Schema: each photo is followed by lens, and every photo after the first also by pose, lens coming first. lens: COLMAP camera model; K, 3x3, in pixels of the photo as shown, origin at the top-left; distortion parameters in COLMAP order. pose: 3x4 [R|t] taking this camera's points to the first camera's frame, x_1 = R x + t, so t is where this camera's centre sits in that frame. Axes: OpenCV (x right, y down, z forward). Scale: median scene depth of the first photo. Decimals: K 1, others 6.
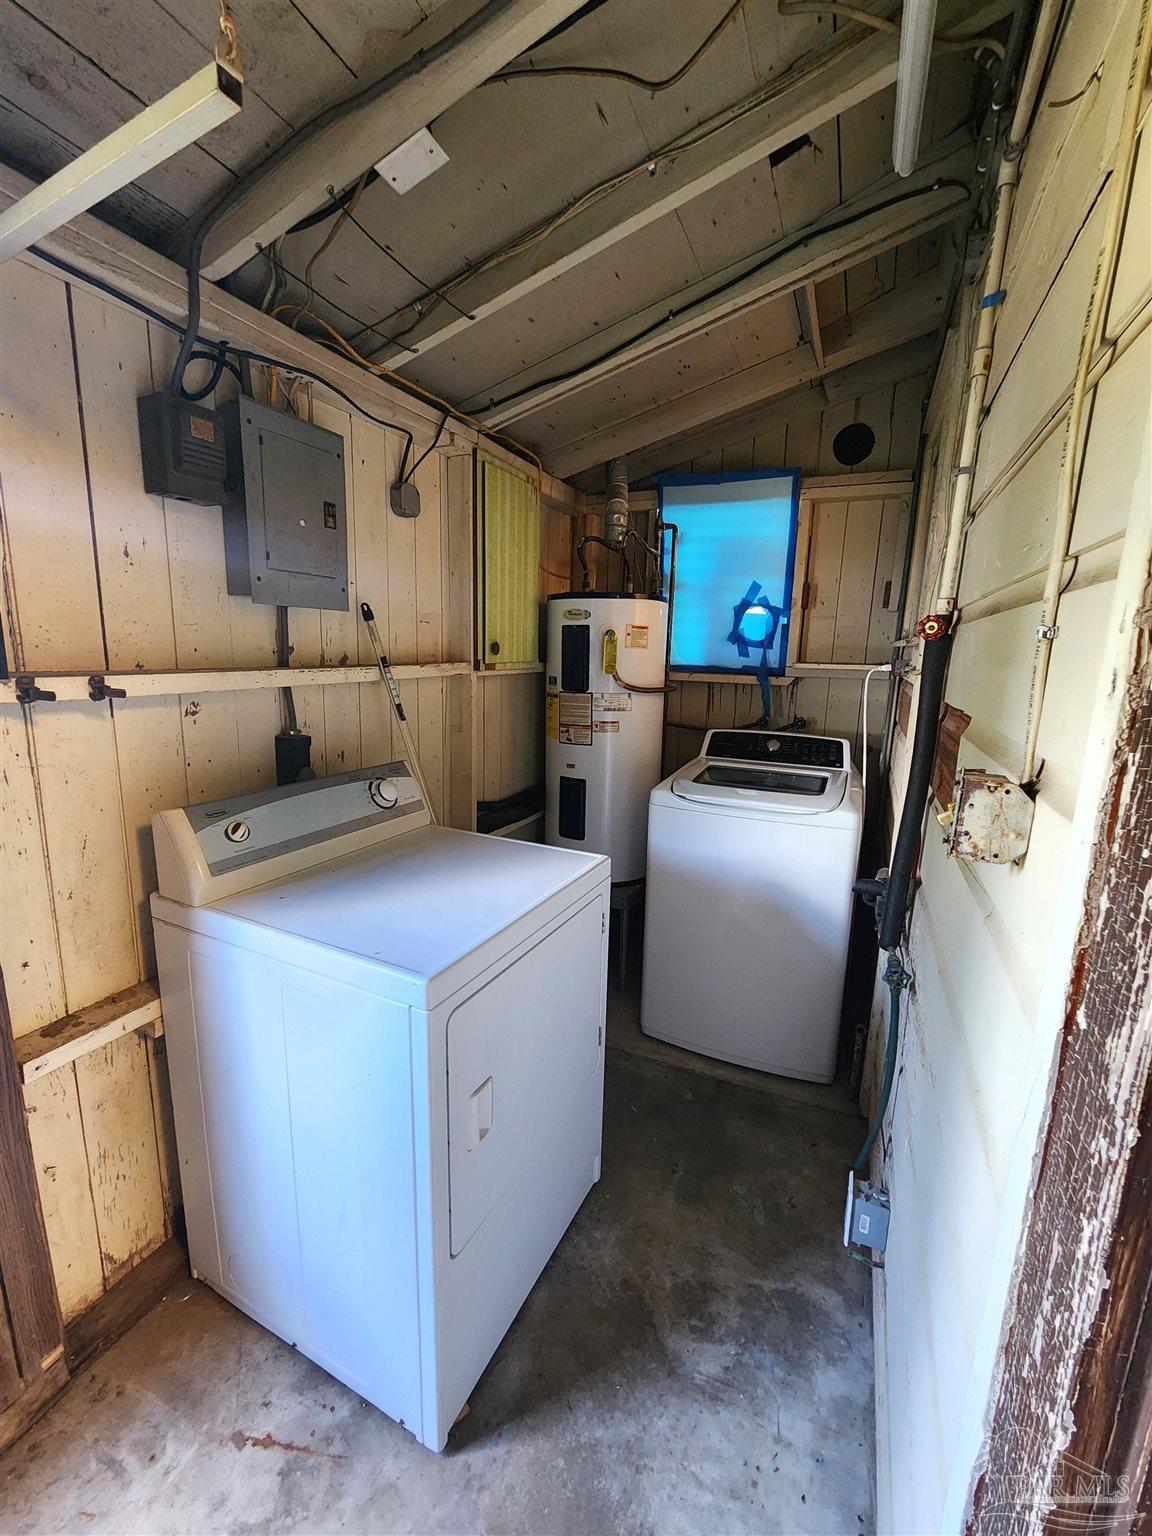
lens RADIAL K [[624.8, 0, 581.1], [0, 624.8, 762.6], [0, 0, 1]] dist [-0.000758, -0.002482]
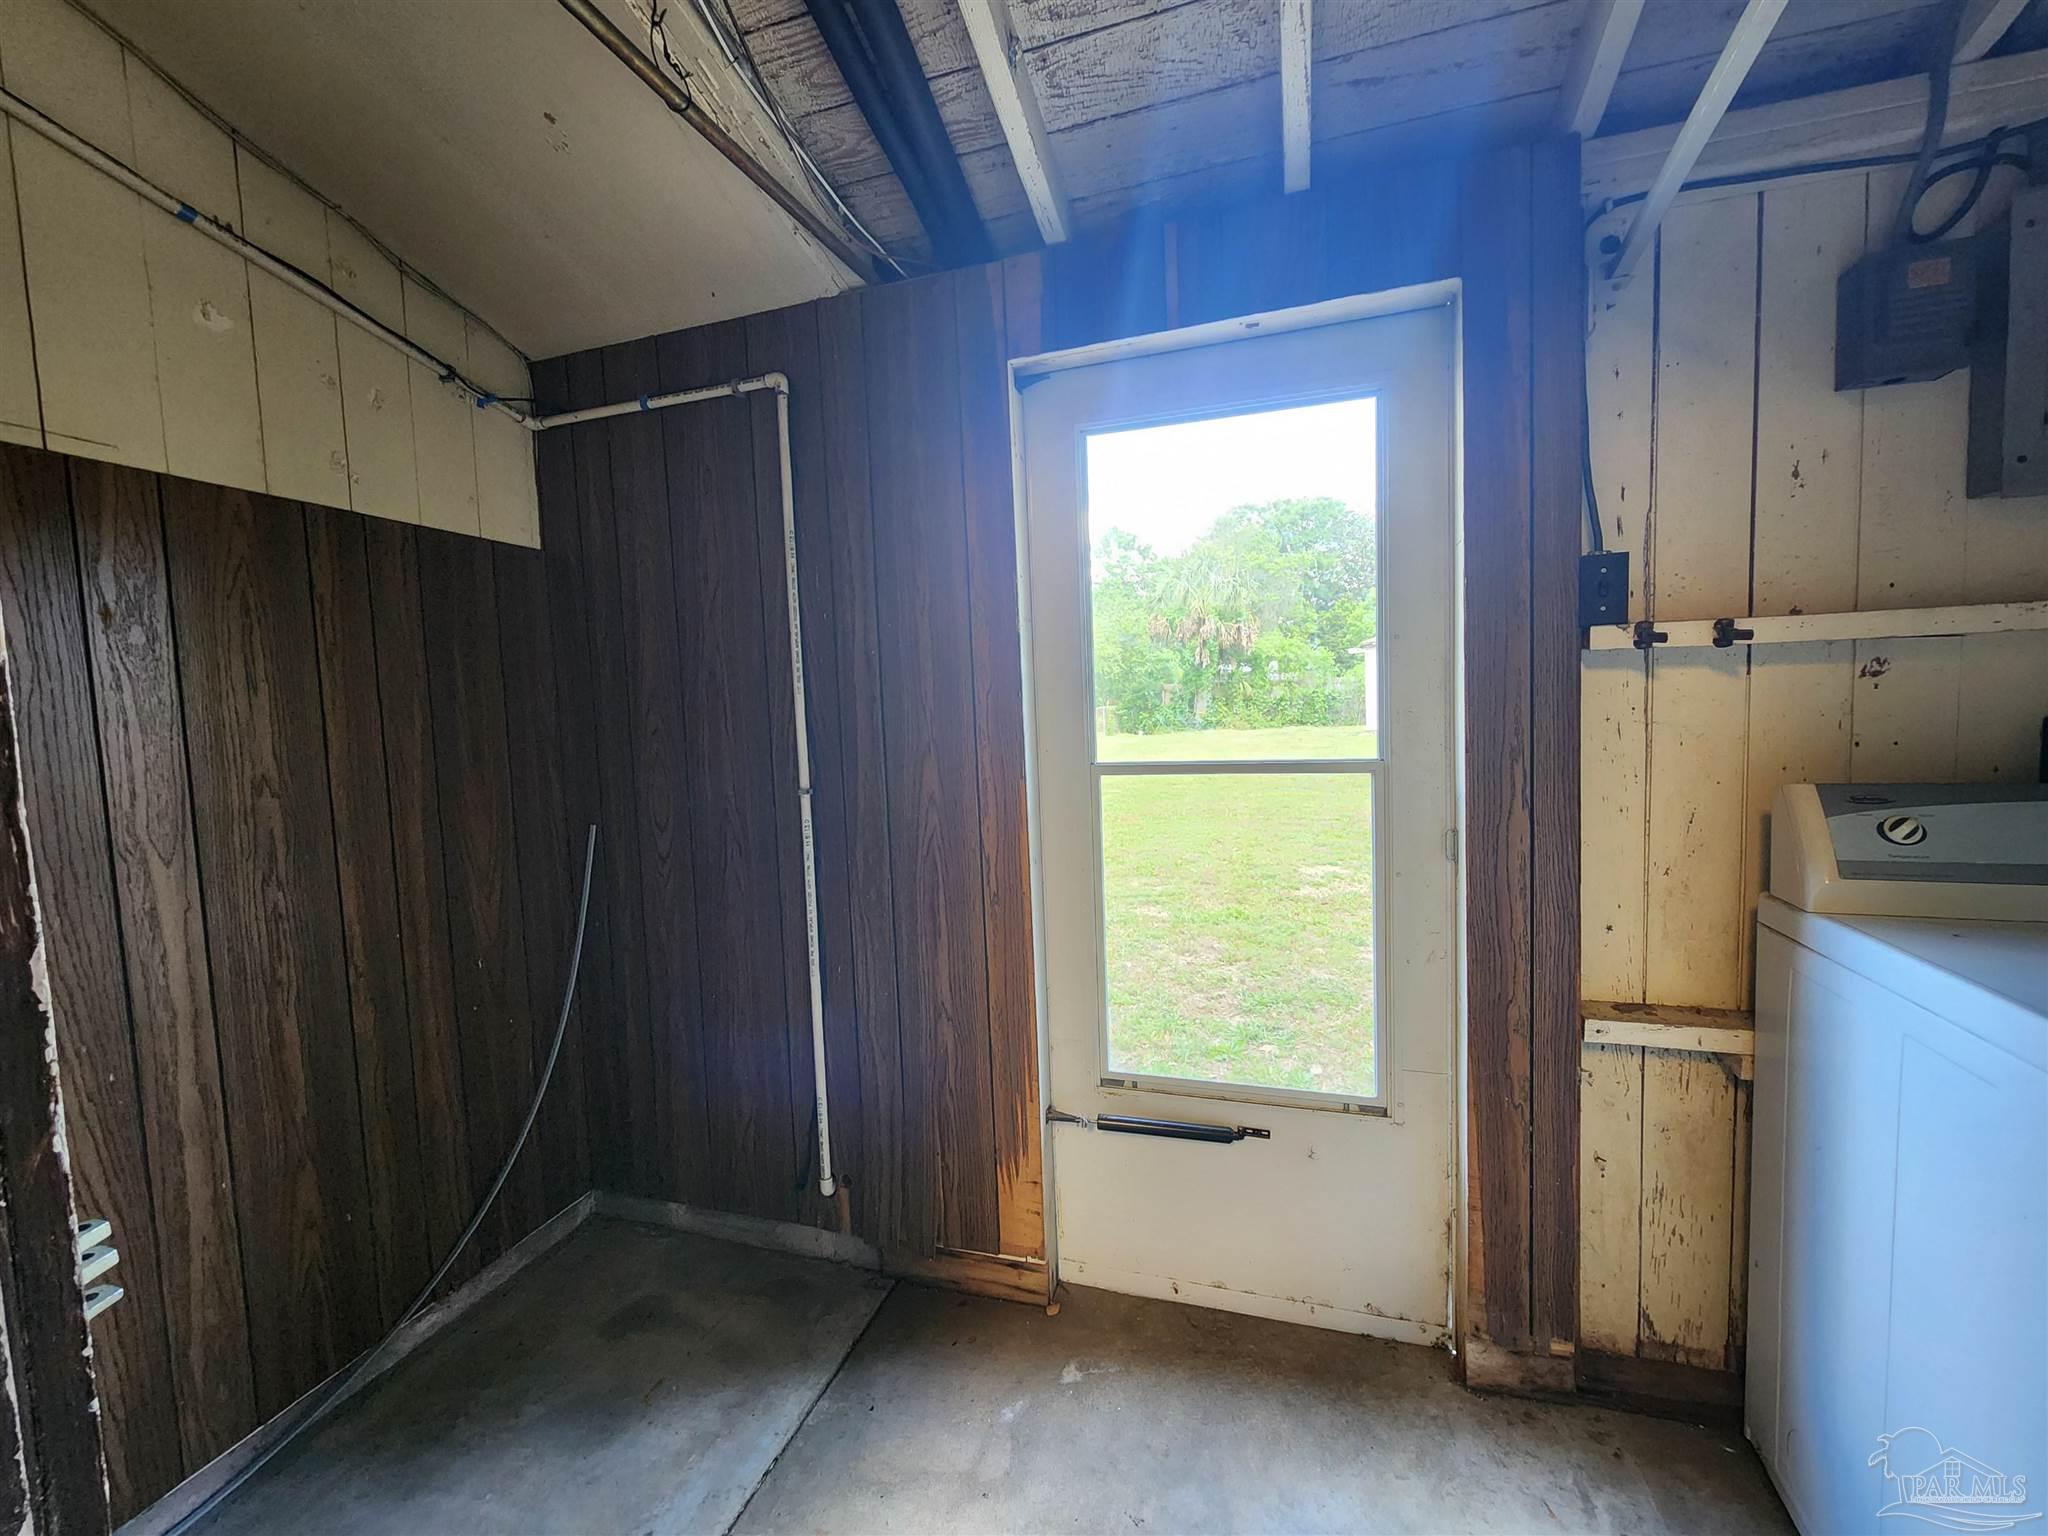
lens RADIAL K [[833.0, 0, 1018.6], [0, 833.0, 761.8], [0, 0, 1]] dist [-0.000758, -0.002482]
pose [[0.092049, 0.031832, -0.995246, 0.272345], [-0.144488, 0.989338, 0.018279, 0.164763], [0.985216, 0.142118, 0.095666, -0.054282]]
